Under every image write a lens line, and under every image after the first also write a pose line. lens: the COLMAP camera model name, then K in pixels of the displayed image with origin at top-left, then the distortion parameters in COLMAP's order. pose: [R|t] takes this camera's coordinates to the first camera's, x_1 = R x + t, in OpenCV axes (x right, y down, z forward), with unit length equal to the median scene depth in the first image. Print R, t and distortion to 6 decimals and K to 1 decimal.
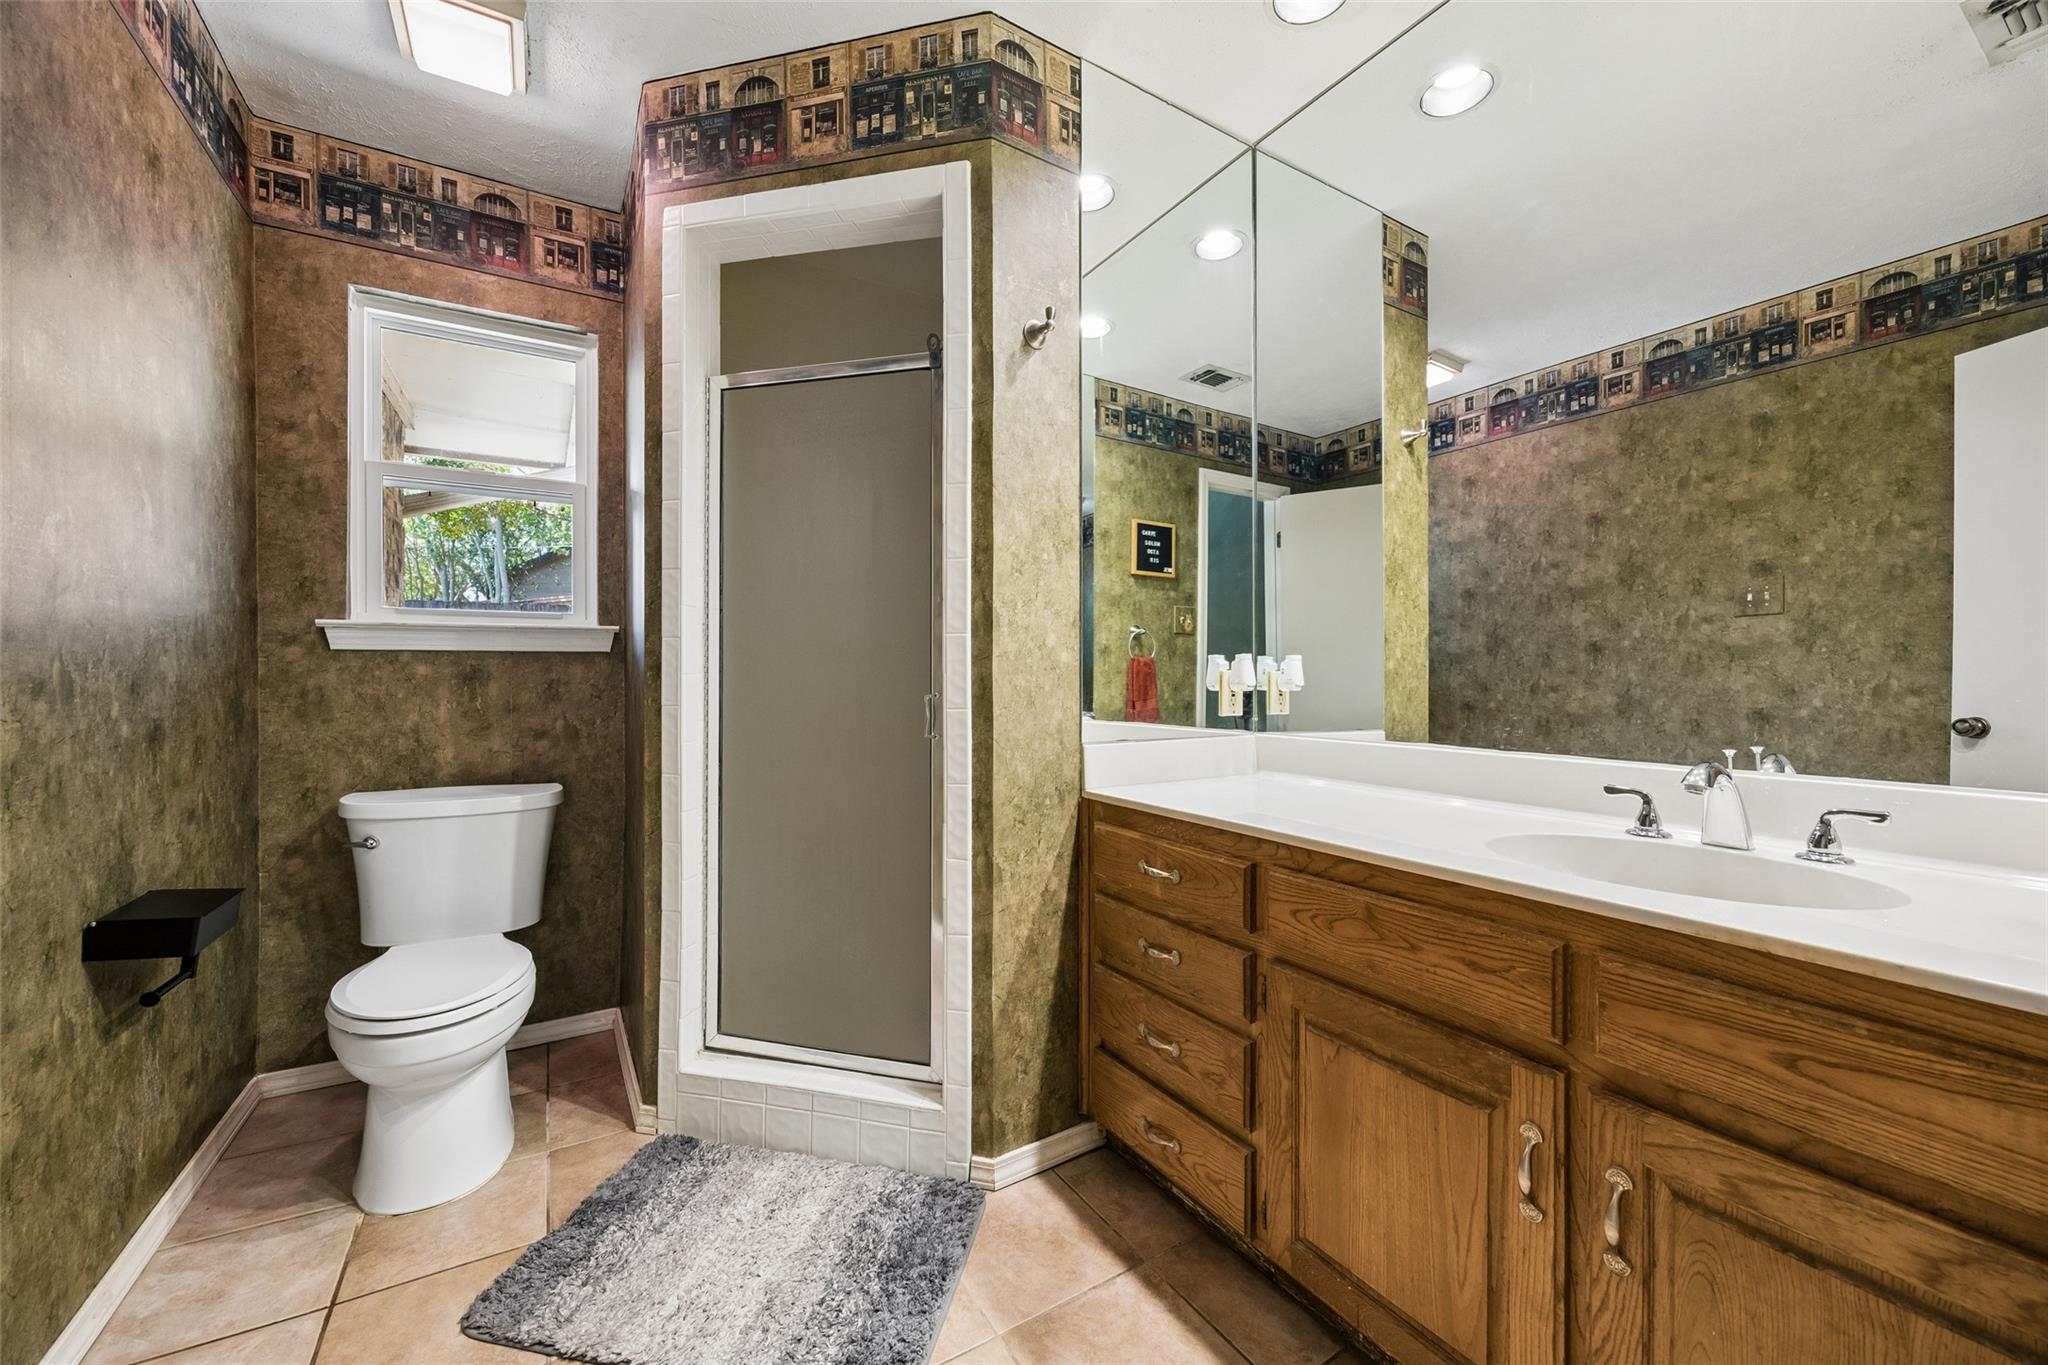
lens RADIAL K [[798.6, 0, 1021.4], [0, 798.6, 679.0], [0, 0, 1]] dist [0.001687, -0.000721]
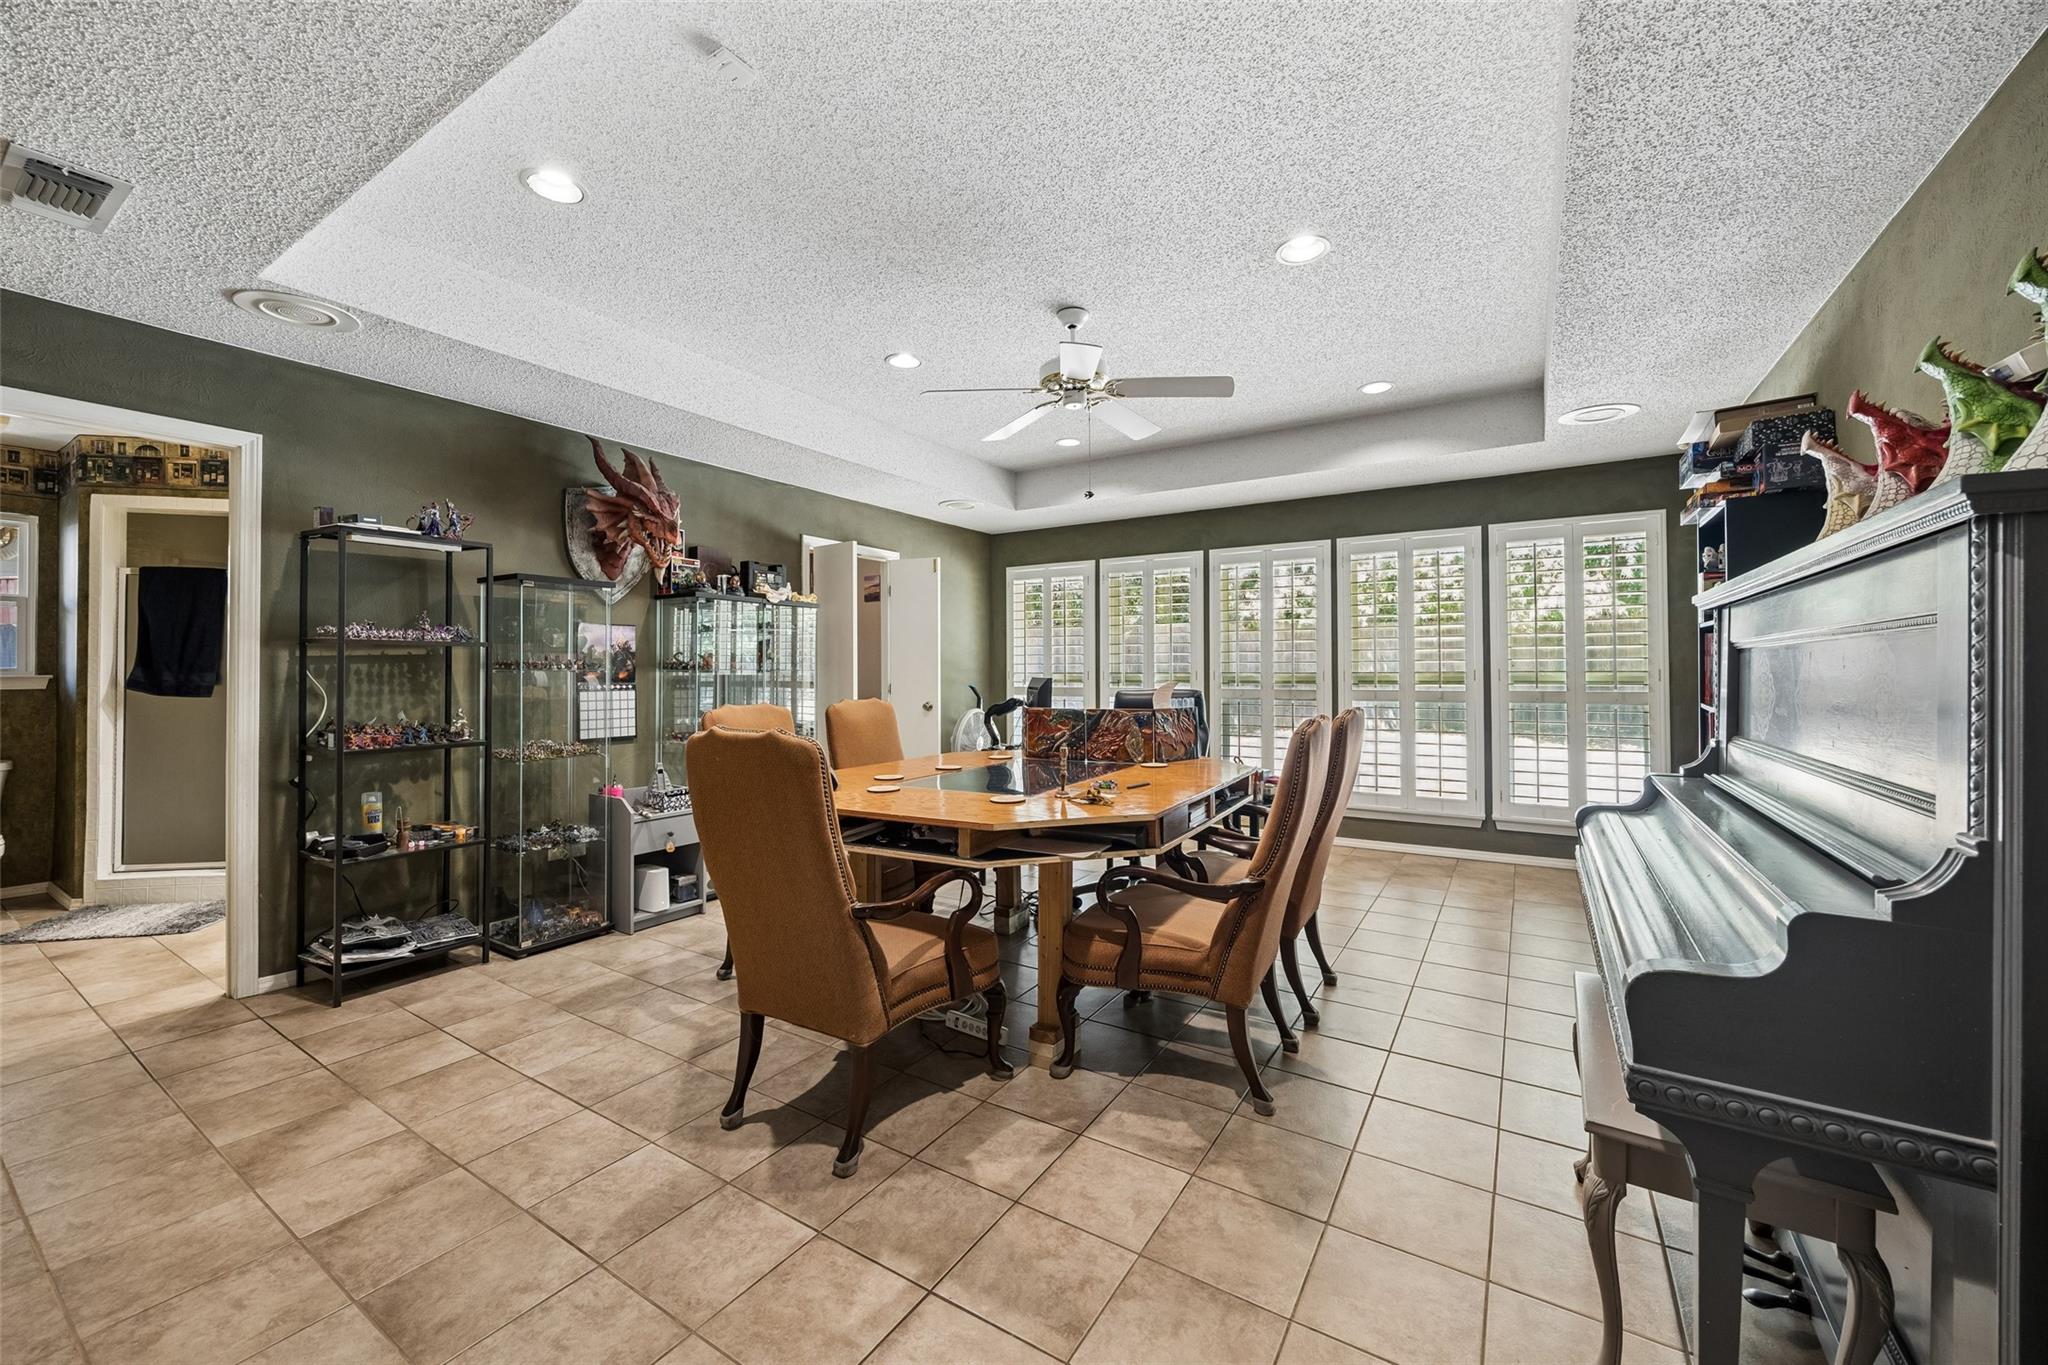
lens RADIAL K [[798.6, 0, 1014.3], [0, 798.6, 660.4], [0, 0, 1]] dist [0.001687, -0.000721]
pose [[0.899303, 0.001726, 0.437322, 0.717748], [0.003737, 0.999925, -0.011632, -0.072607], [-0.437310, 0.012095, 0.899230, -1.704147]]
